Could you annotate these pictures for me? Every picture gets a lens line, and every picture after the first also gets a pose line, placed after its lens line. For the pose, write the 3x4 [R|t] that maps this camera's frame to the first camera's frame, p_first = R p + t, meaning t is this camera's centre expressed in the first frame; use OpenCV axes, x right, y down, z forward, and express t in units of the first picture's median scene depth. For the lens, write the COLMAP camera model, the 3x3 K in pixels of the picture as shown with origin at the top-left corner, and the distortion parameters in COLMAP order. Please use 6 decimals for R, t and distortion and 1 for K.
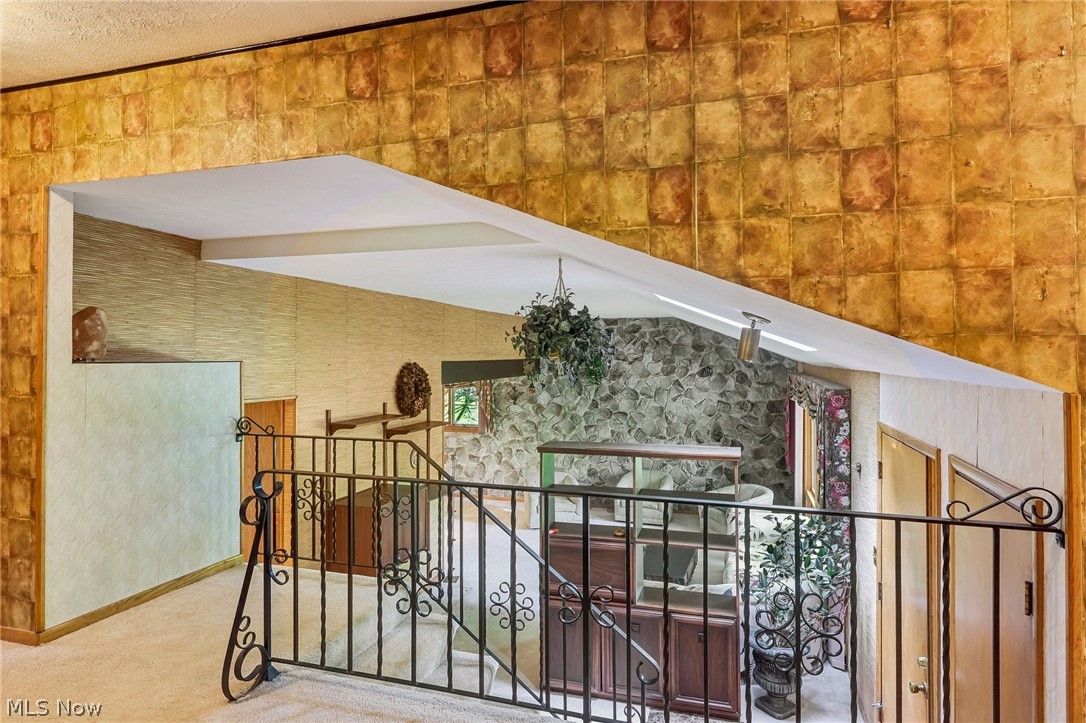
lens RADIAL K [[625.0, 0, 541.4], [0, 625.0, 349.6], [0, 0, 1]] dist [0.002232, 0.000806]
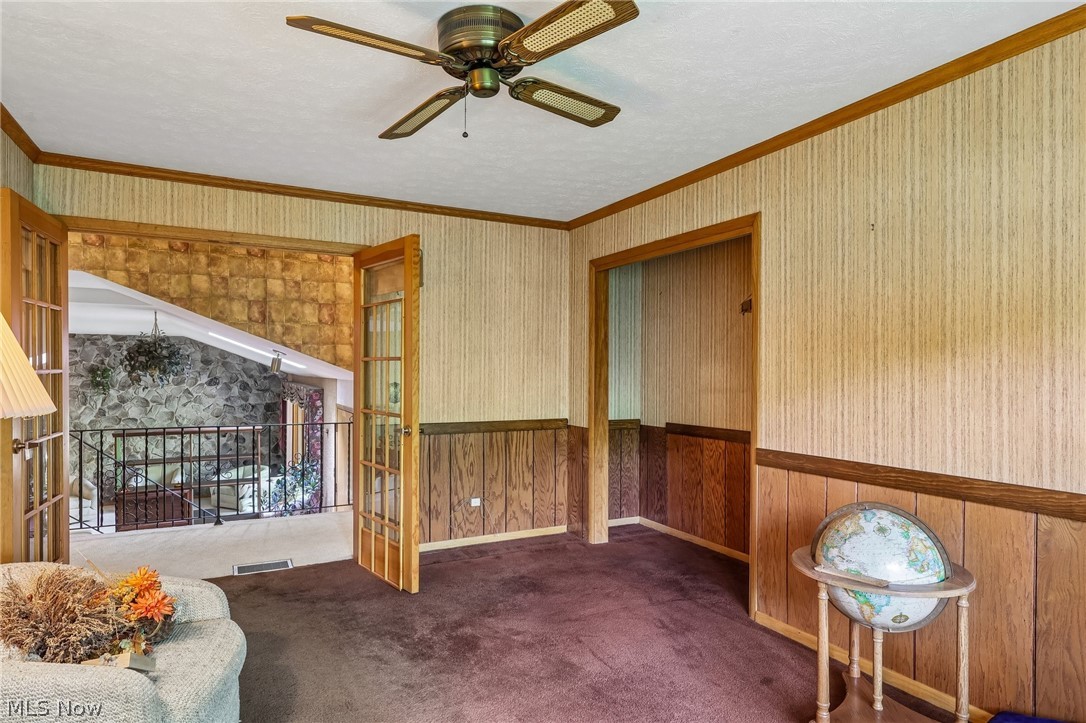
lens RADIAL K [[642.4, 0, 563.9], [0, 642.4, 374.0], [0, 0, 1]] dist [-0.001737, -0.001319]
pose [[0.688655, -0.002894, 0.725084, -0.767177], [-0.011791, 0.999815, 0.015189, -0.030476], [-0.724994, -0.019009, 0.688493, -1.609617]]
